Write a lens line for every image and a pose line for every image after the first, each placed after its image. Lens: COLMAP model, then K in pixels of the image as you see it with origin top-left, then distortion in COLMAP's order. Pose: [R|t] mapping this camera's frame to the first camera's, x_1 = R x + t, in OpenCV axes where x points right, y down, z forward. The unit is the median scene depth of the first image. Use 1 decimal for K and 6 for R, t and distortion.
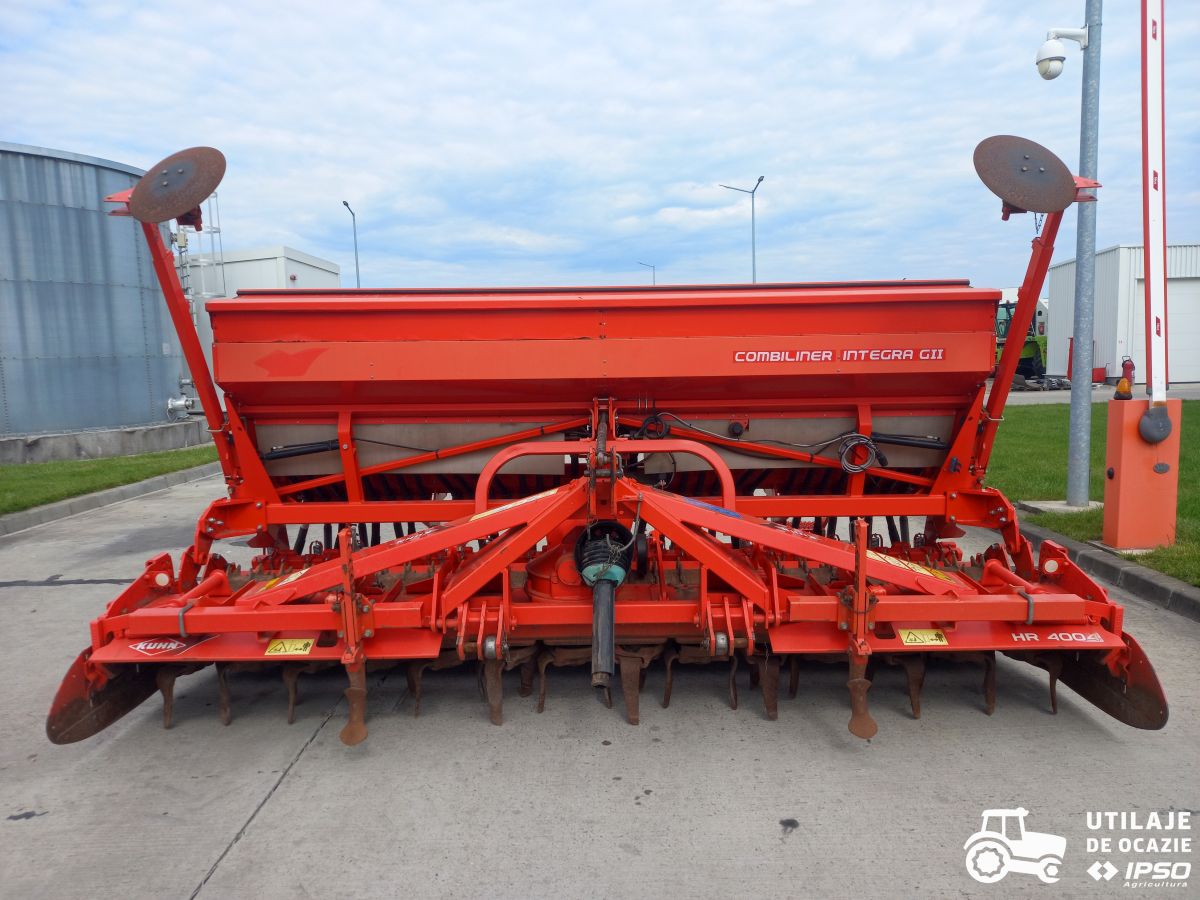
lens RADIAL K [[872.5, 0, 608.0], [0, 872.5, 458.1], [0, 0, 1]] dist [0.060398, -0.059225]
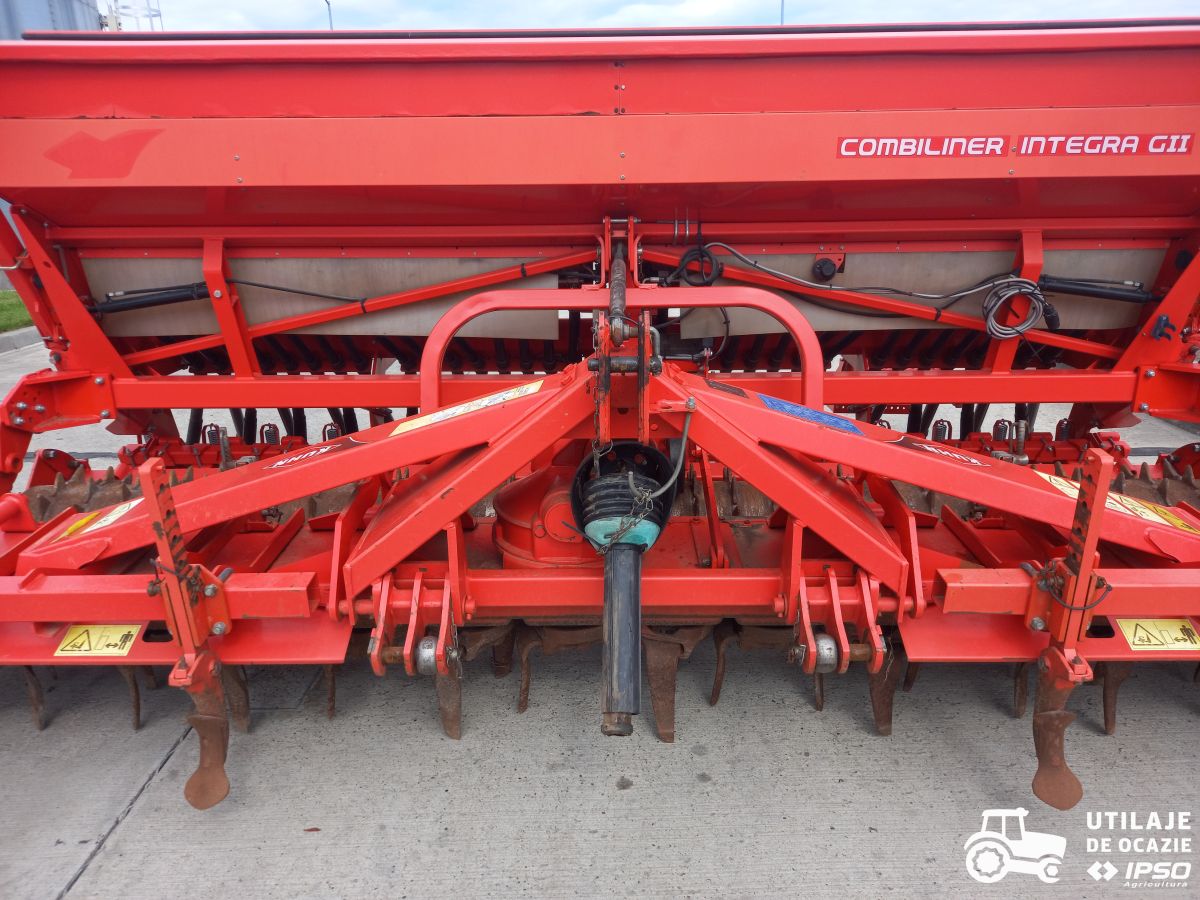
lens RADIAL K [[902.0, 0, 614.8], [0, 902.0, 450.8], [0, 0, 1]] dist [0.052707, -0.054217]
pose [[0.999988, 0.004545, 0.001677, -0.010160], [-0.004771, 0.984075, 0.177689, -0.023067], [-0.000842, -0.177695, 0.984085, 0.380393]]
